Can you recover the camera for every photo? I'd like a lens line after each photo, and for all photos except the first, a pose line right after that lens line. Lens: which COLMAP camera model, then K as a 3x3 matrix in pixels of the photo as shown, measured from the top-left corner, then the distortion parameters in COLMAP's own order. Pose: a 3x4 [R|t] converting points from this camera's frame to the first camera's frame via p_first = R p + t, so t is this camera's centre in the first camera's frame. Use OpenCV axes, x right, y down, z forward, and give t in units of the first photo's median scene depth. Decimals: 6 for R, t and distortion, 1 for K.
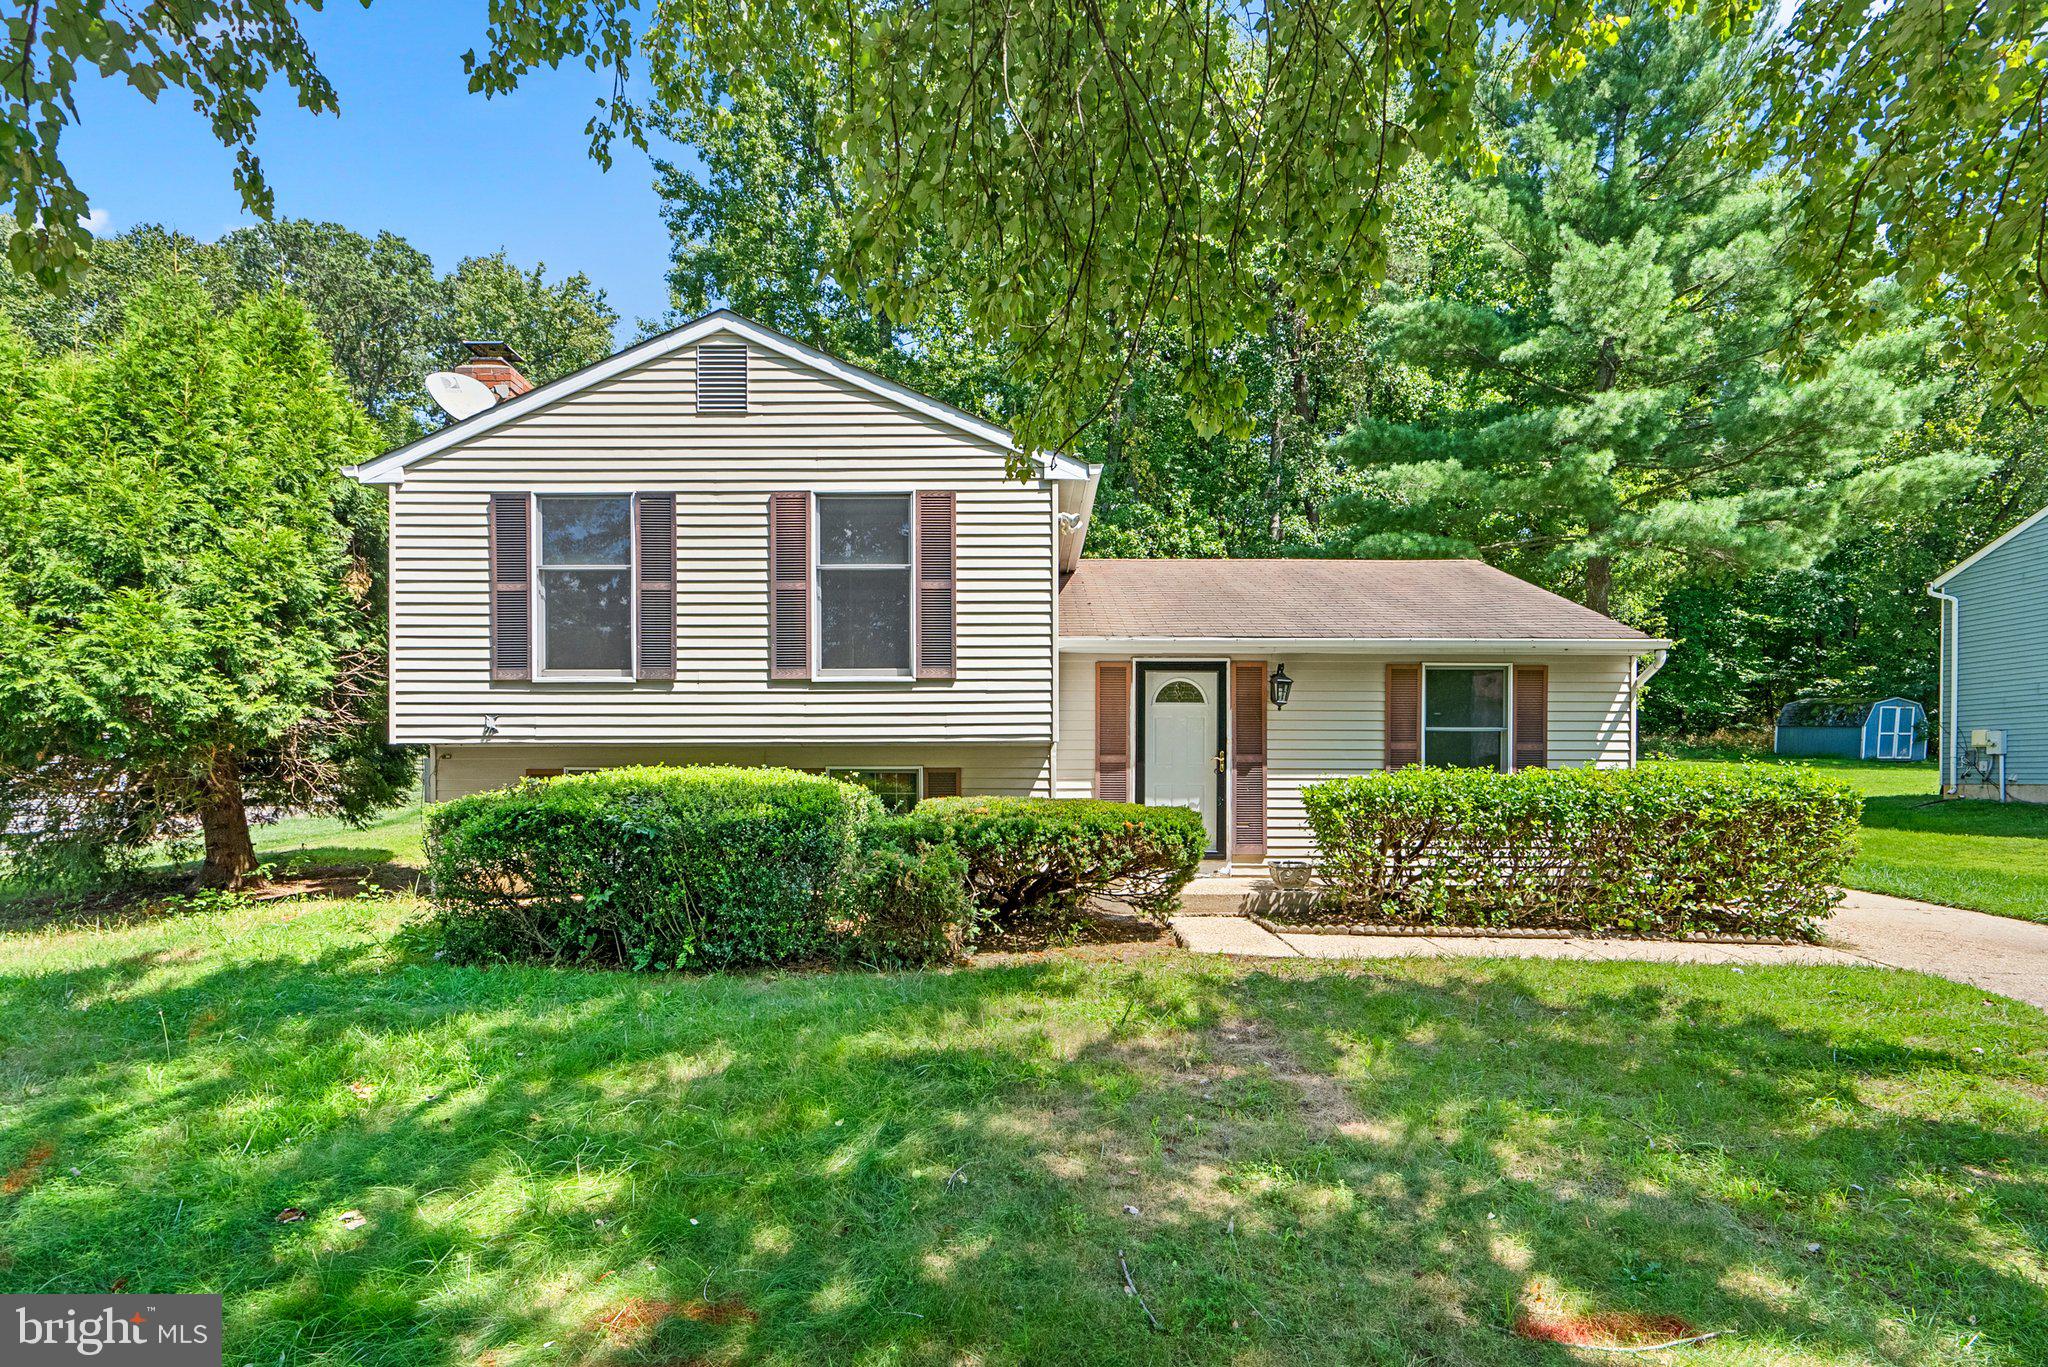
lens RADIAL K [[961.9, 0, 1019.3], [0, 961.9, 783.0], [0, 0, 1]] dist [-0.005224, -0.000097]
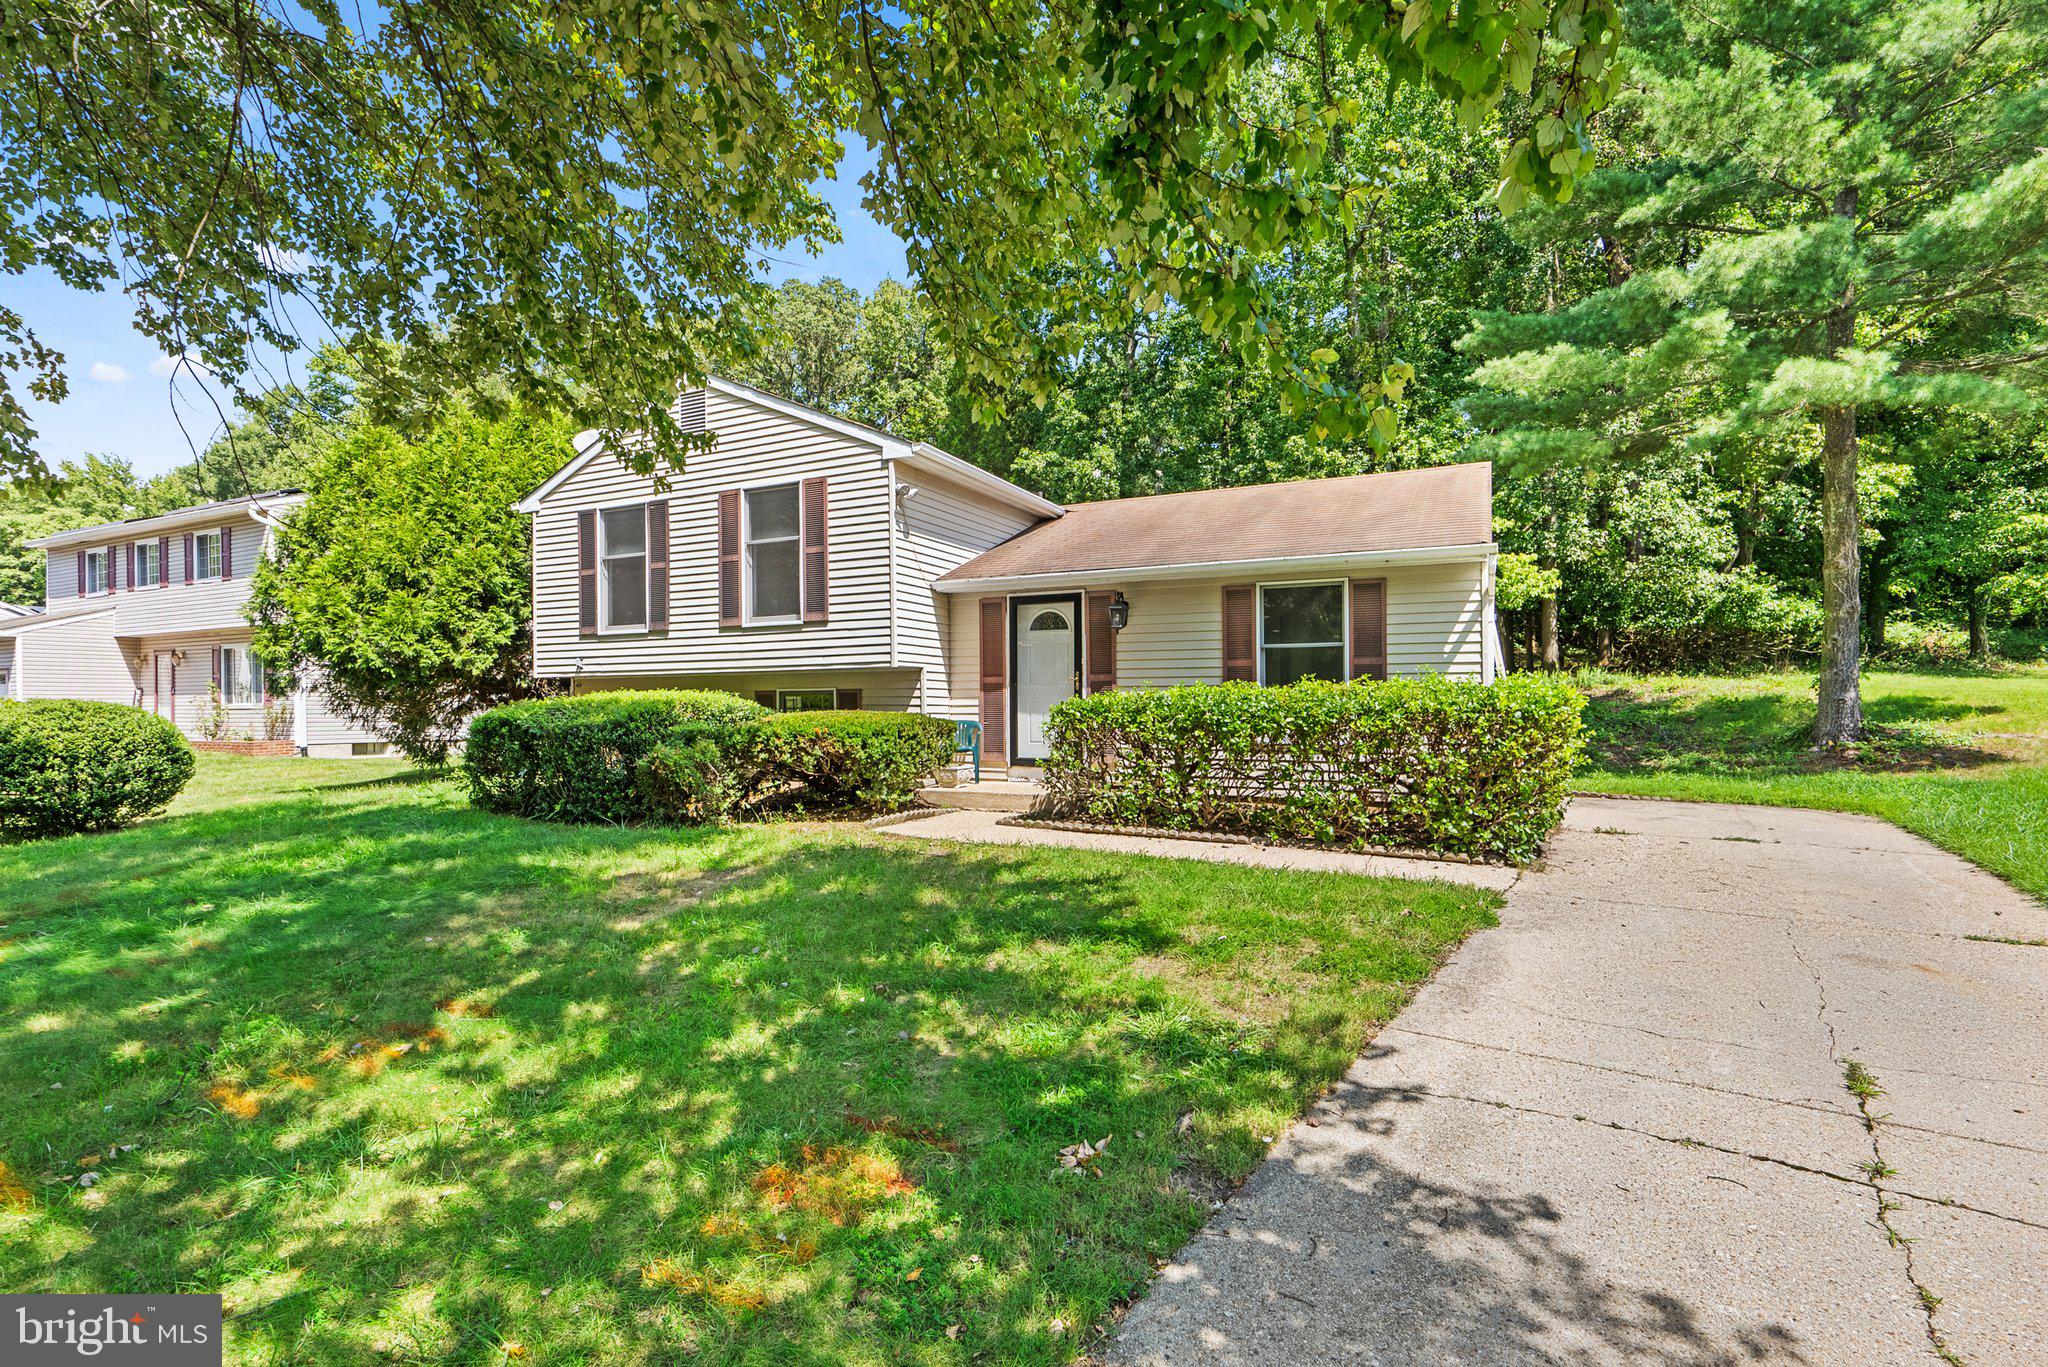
lens RADIAL K [[941.4, 0, 1026.0], [0, 941.4, 699.8], [0, 0, 1]] dist [-0.002254, 0.000788]
pose [[0.899802, -0.006886, -0.436244, 0.730885], [0.003435, 0.999956, -0.008699, 0.010875], [0.436285, 0.006328, 0.899786, -0.028644]]
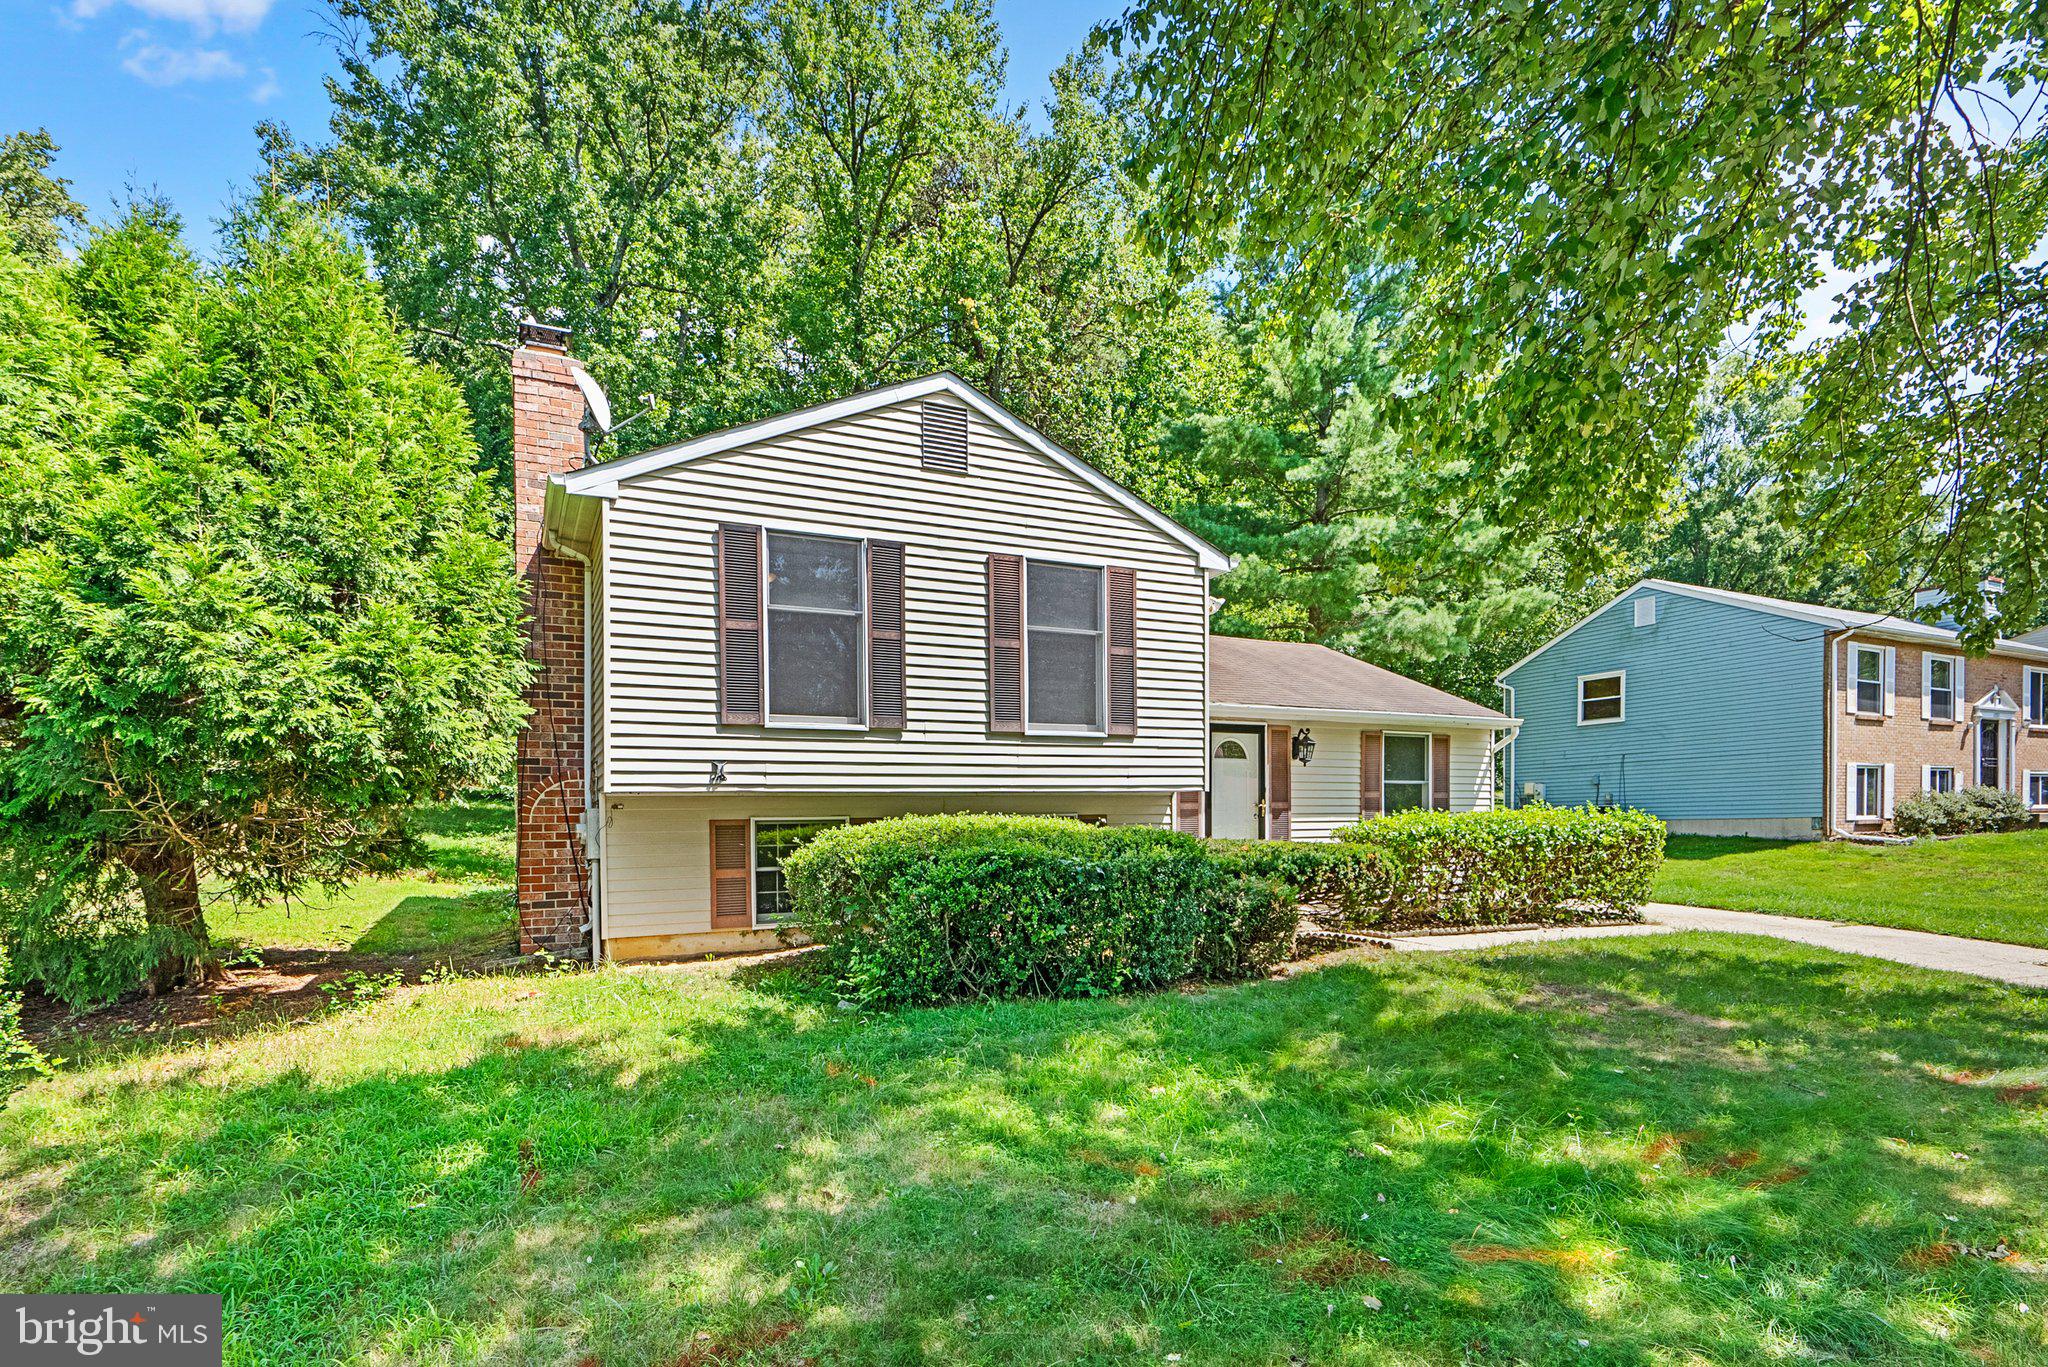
lens RADIAL K [[1022.3, 0, 1015.6], [0, 1022.3, 849.0], [0, 0, 1]] dist [-0.005380, -0.000628]
pose [[0.893731, -0.023467, 0.447990, -0.738484], [0.017525, 0.999695, 0.017405, 0.001901], [-0.448261, -0.007704, 0.893869, -0.014430]]
